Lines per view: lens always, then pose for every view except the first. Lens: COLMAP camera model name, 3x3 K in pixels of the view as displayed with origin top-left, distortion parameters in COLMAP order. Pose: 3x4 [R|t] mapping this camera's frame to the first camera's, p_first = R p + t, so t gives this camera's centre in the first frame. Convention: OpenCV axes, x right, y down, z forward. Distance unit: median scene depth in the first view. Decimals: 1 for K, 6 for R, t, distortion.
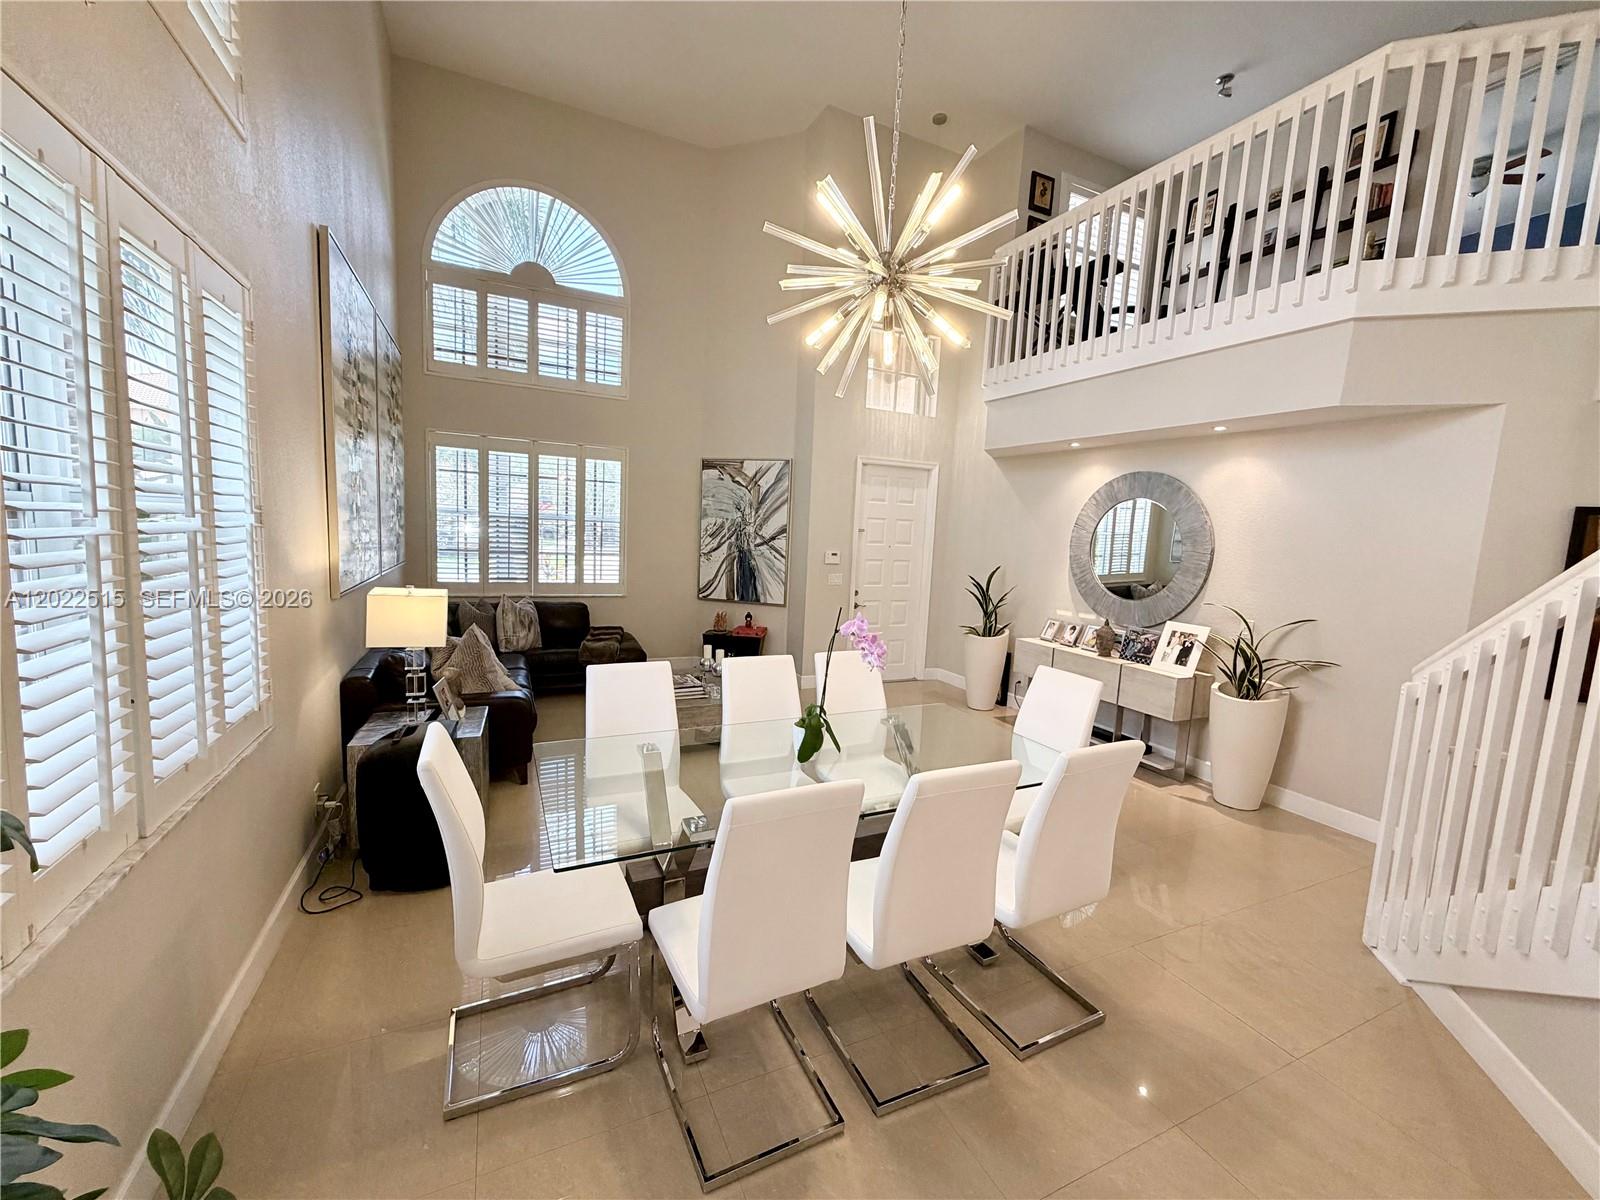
lens RADIAL K [[636.5, 0, 797.6], [0, 636.5, 600.3], [0, 0, 1]] dist [-0.000047, -0.000354]
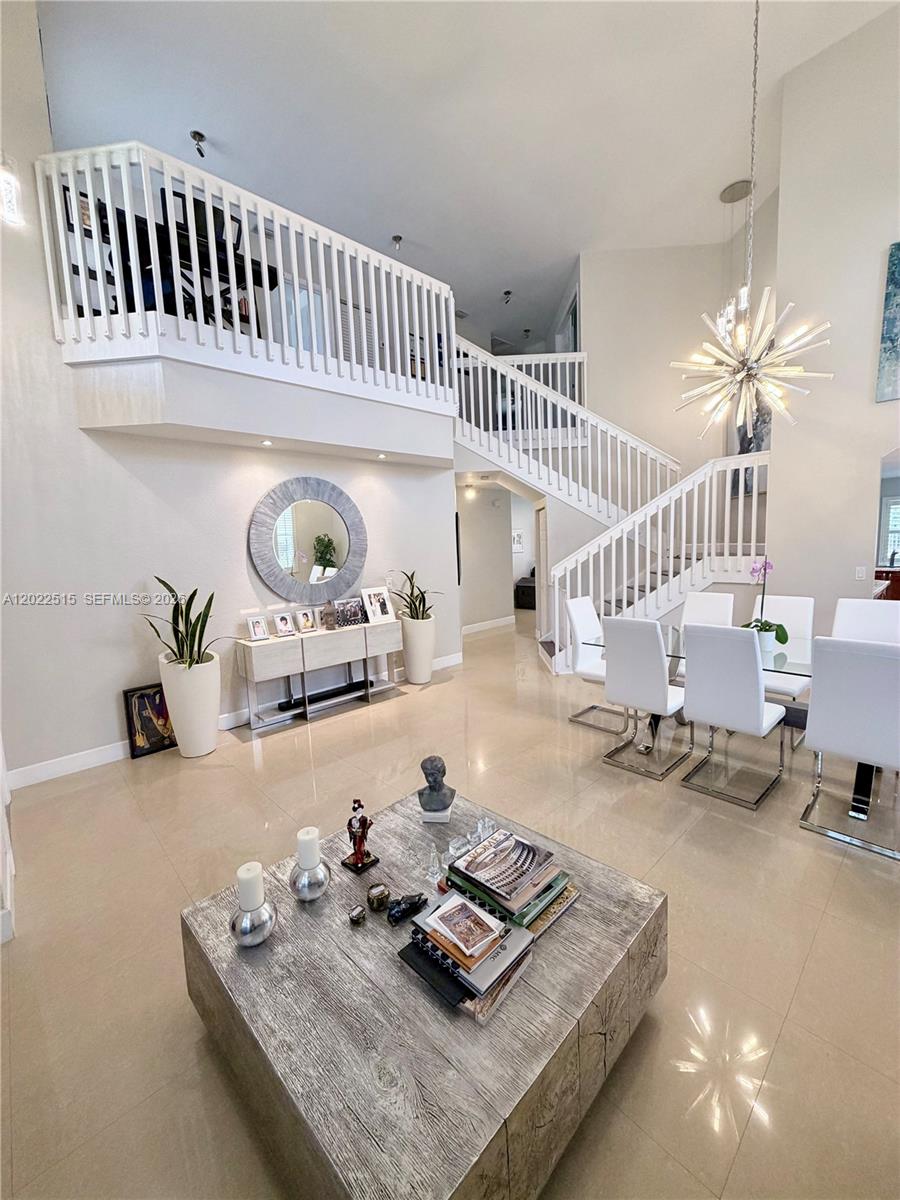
lens RADIAL K [[477.4, 0, 450.2], [0, 477.4, 599.5], [0, 0, 1]] dist [-0.000047, -0.000354]
pose [[-0.312271, -0.145504, 0.938784, -0.348232], [0.133856, 0.971603, 0.195116, -0.092739], [-0.940515, 0.186591, -0.283927, 0.833385]]
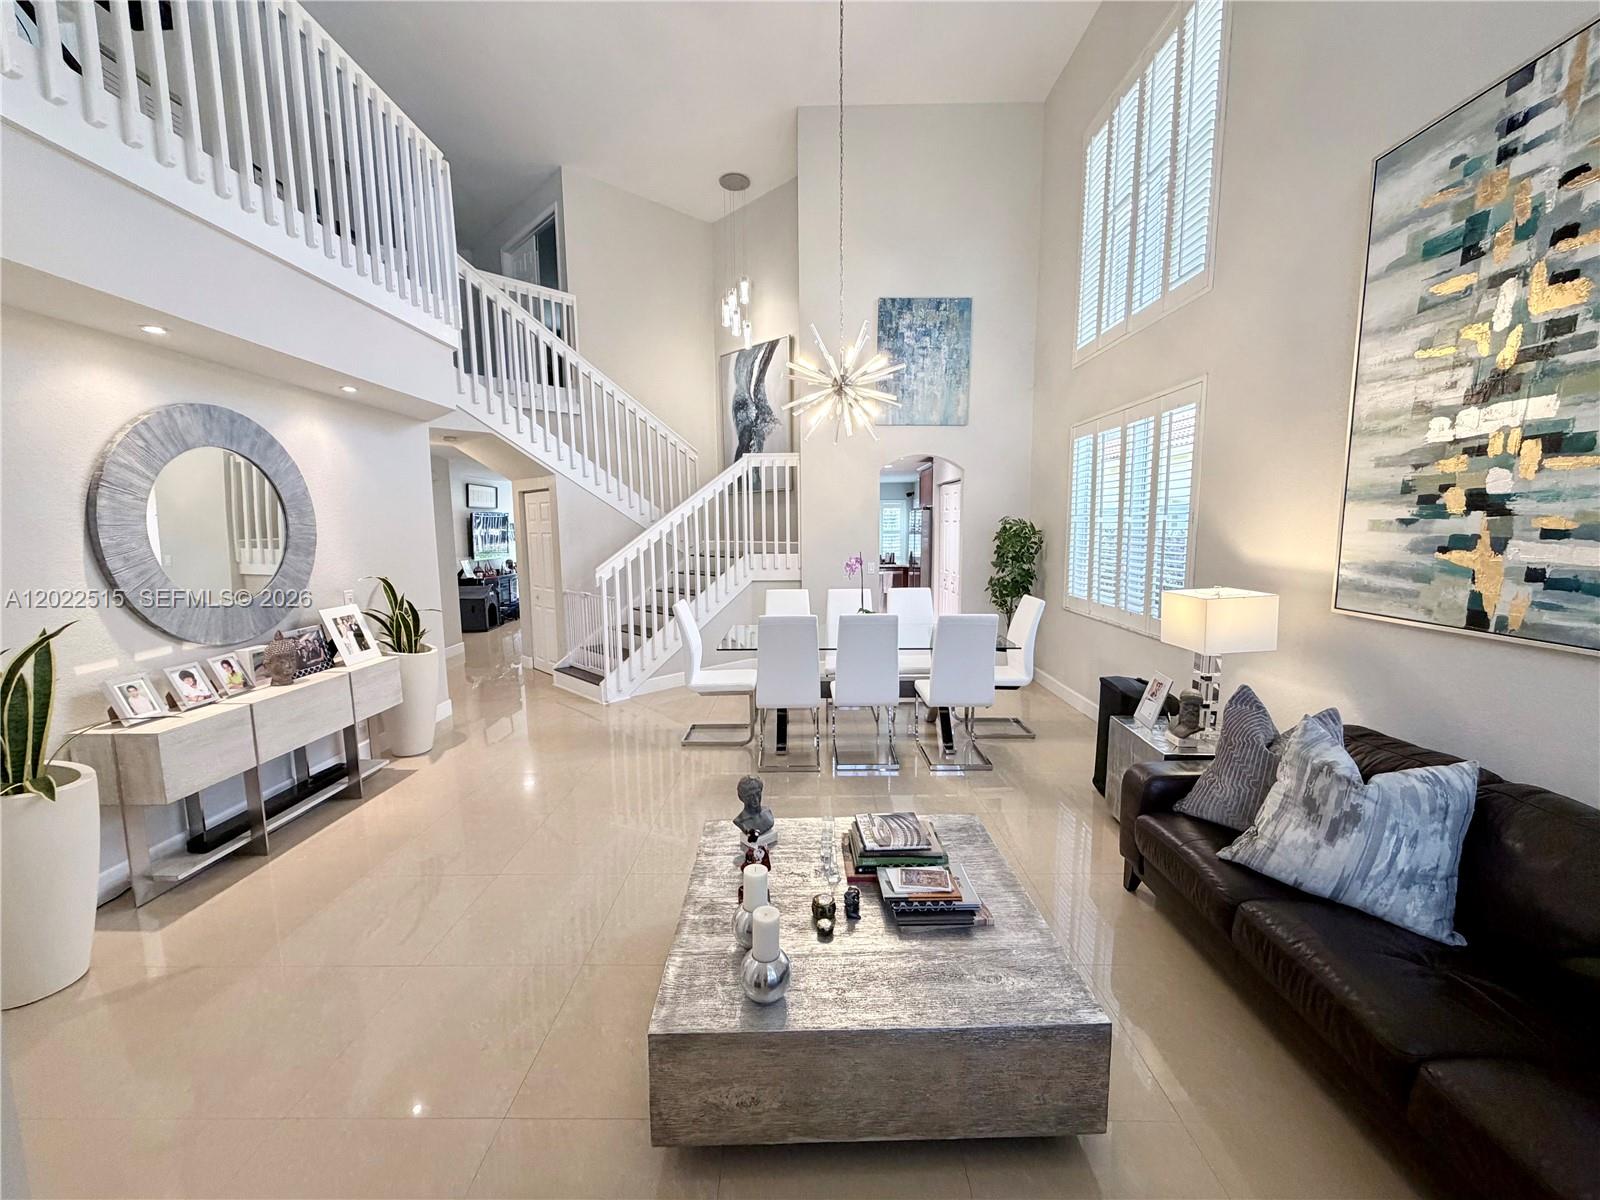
lens RADIAL K [[636.5, 0, 799.4], [0, 636.5, 601.1], [0, 0, 1]] dist [-0.000047, -0.000354]
pose [[-0.900654, -0.088551, 0.425419, -0.235294], [0.017987, 0.970580, 0.240106, -0.122064], [-0.434164, 0.223905, -0.872564, 1.074060]]
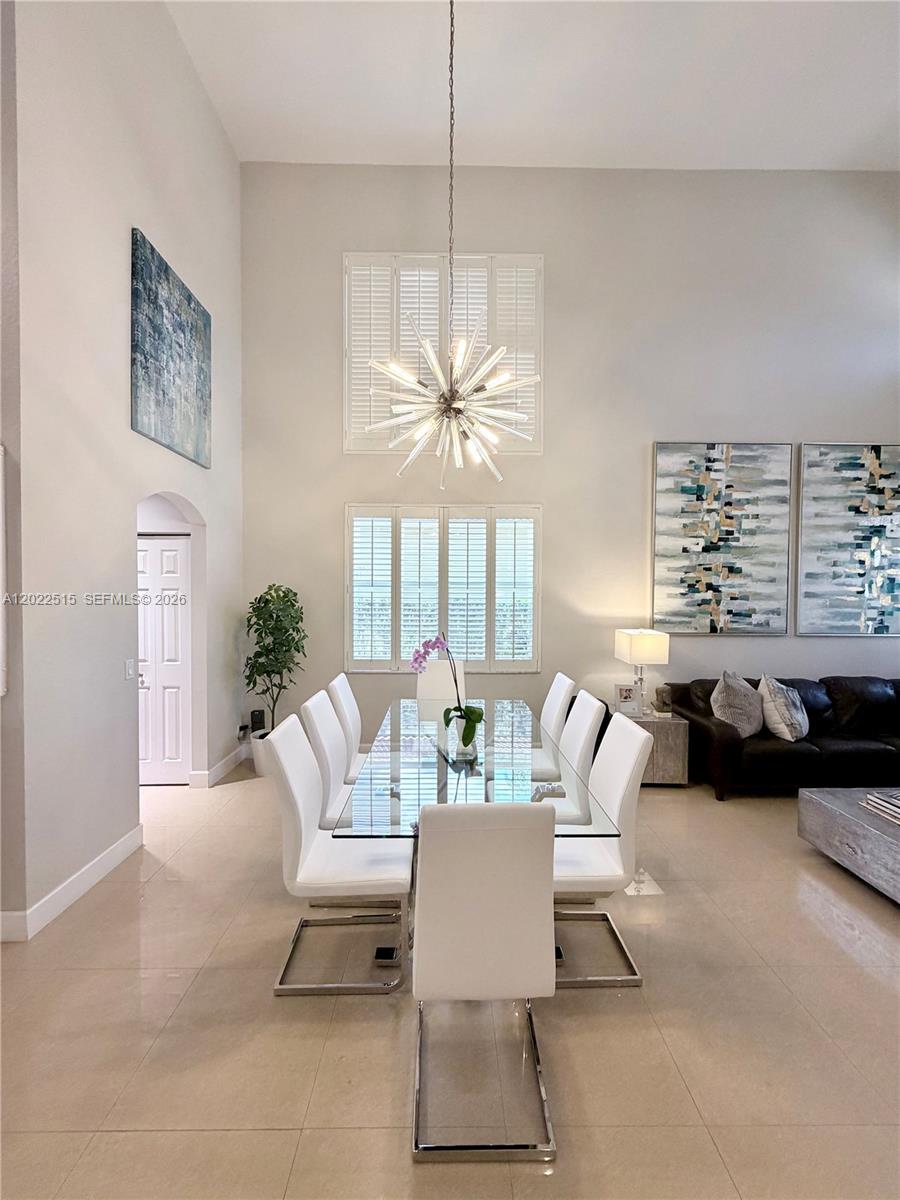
lens RADIAL K [[477.4, 0, 449.9], [0, 477.4, 597.9], [0, 0, 1]] dist [-0.000047, -0.000354]
pose [[-0.411525, -0.028316, -0.910959, 0.407043], [-0.125281, 0.991787, 0.025768, -0.038083], [0.902747, 0.124730, -0.411692, 0.543929]]
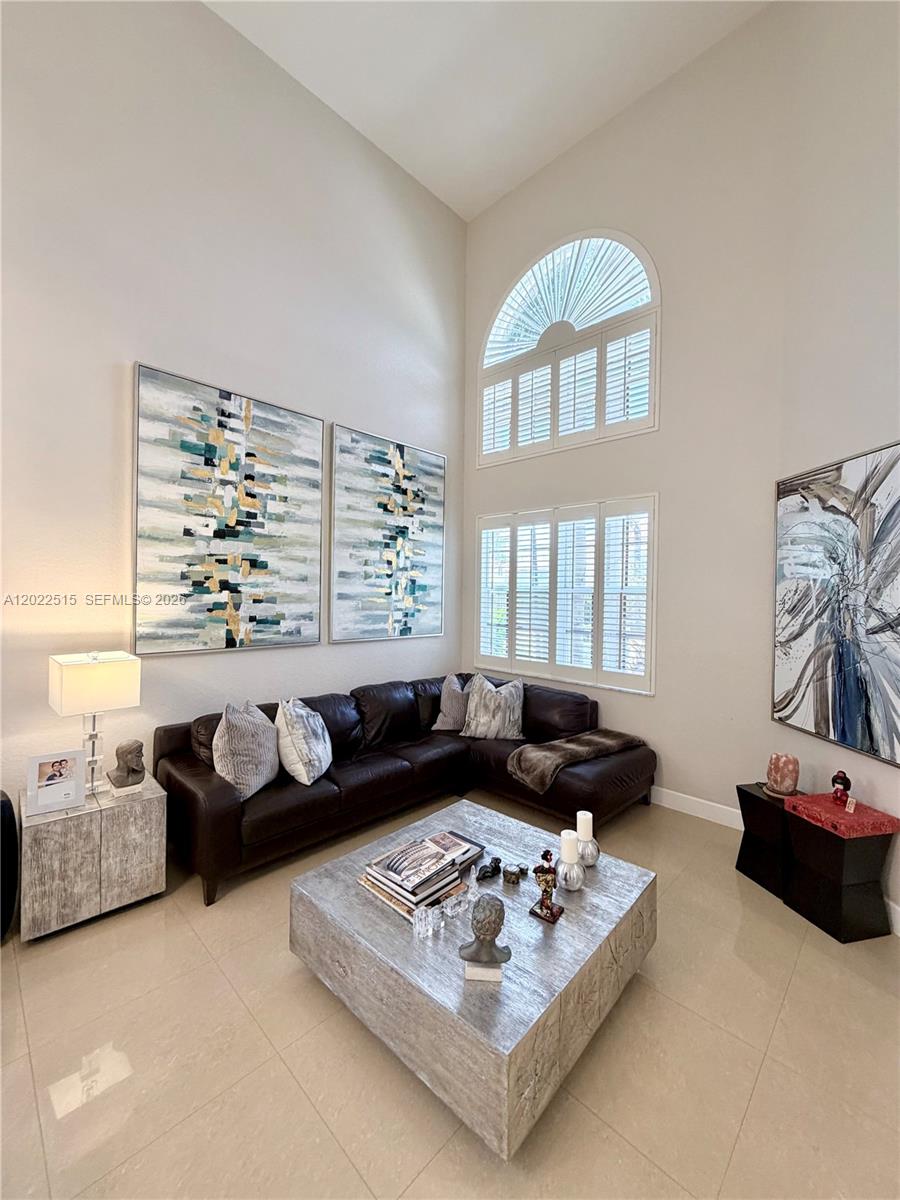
lens RADIAL K [[477.4, 0, 449.6], [0, 477.4, 597.7], [0, 0, 1]] dist [-0.000047, -0.000354]
pose [[0.352138, -0.030618, -0.935447, 0.173129], [-0.102799, 0.992153, -0.071172, -0.059766], [0.930285, 0.121225, 0.346227, 0.650258]]
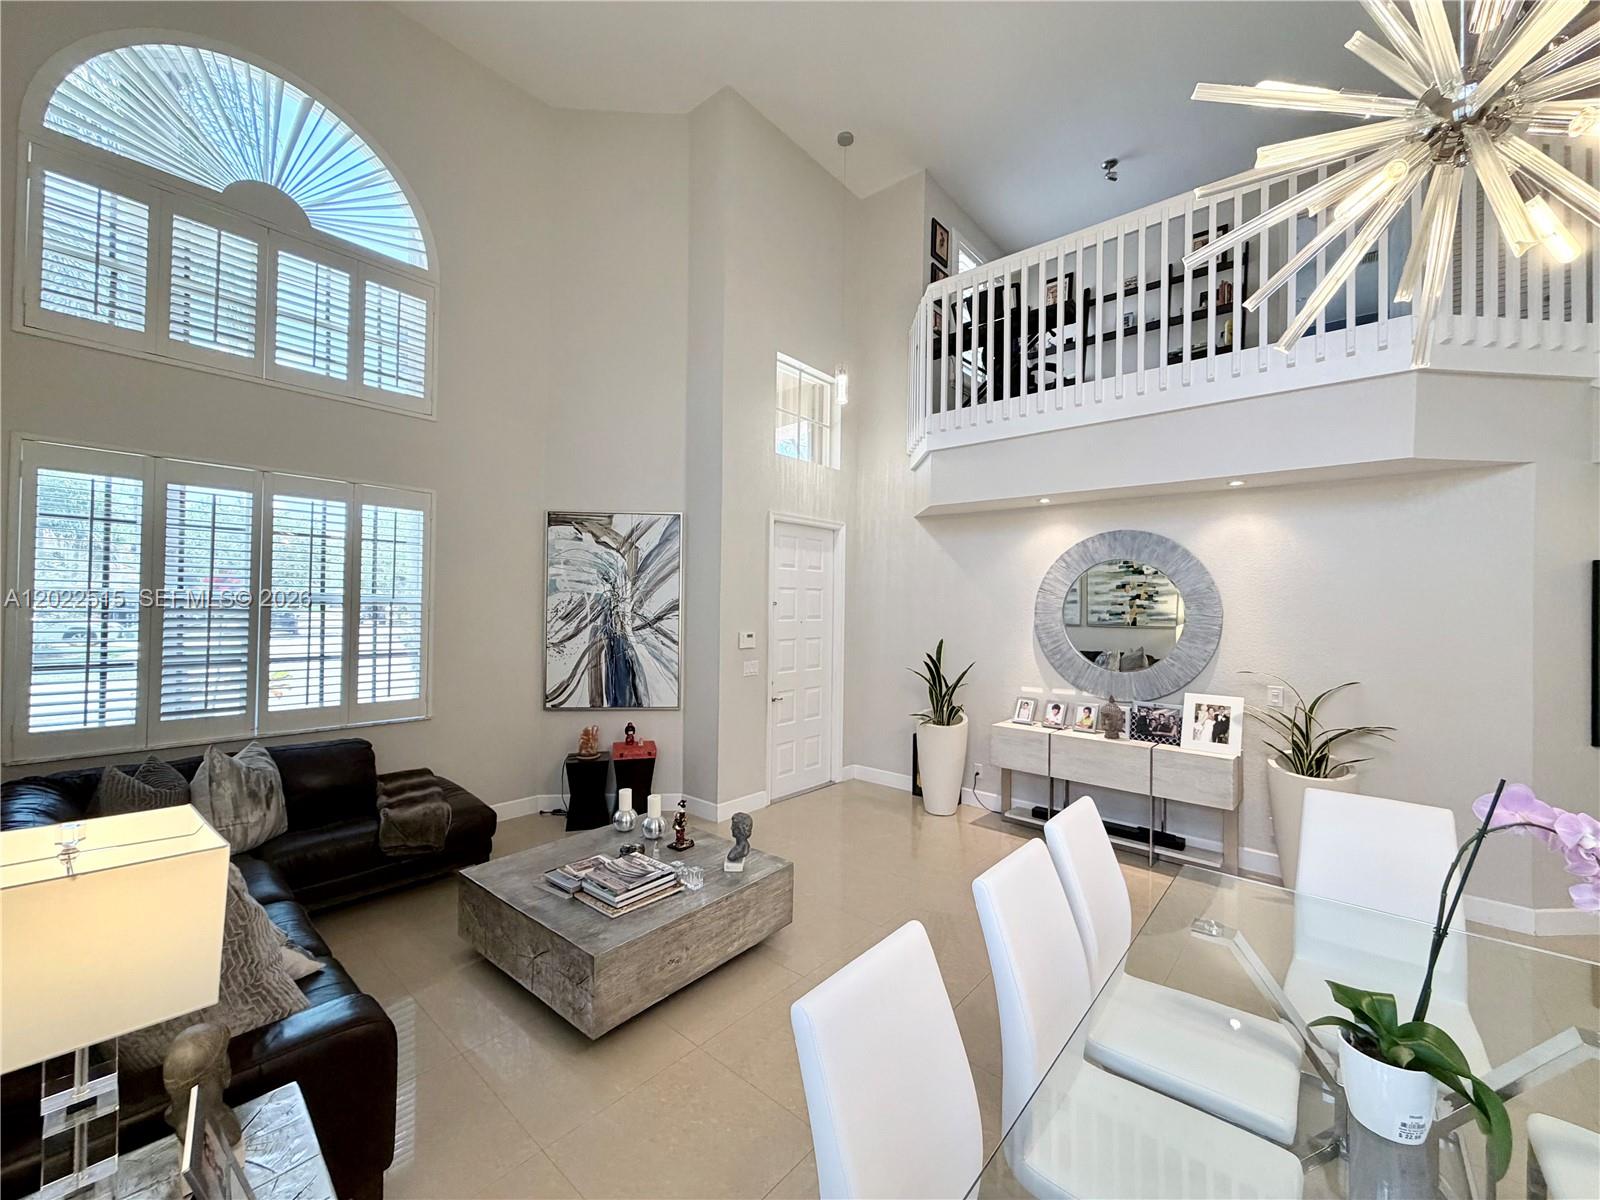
lens RADIAL K [[636.5, 0, 796.7], [0, 636.5, 600.7], [0, 0, 1]] dist [-0.000047, -0.000354]
pose [[0.914701, -0.030587, 0.402971, -0.208155], [0.074303, 0.992862, -0.093297, -0.040372], [-0.397241, 0.115281, 0.910445, 0.287234]]
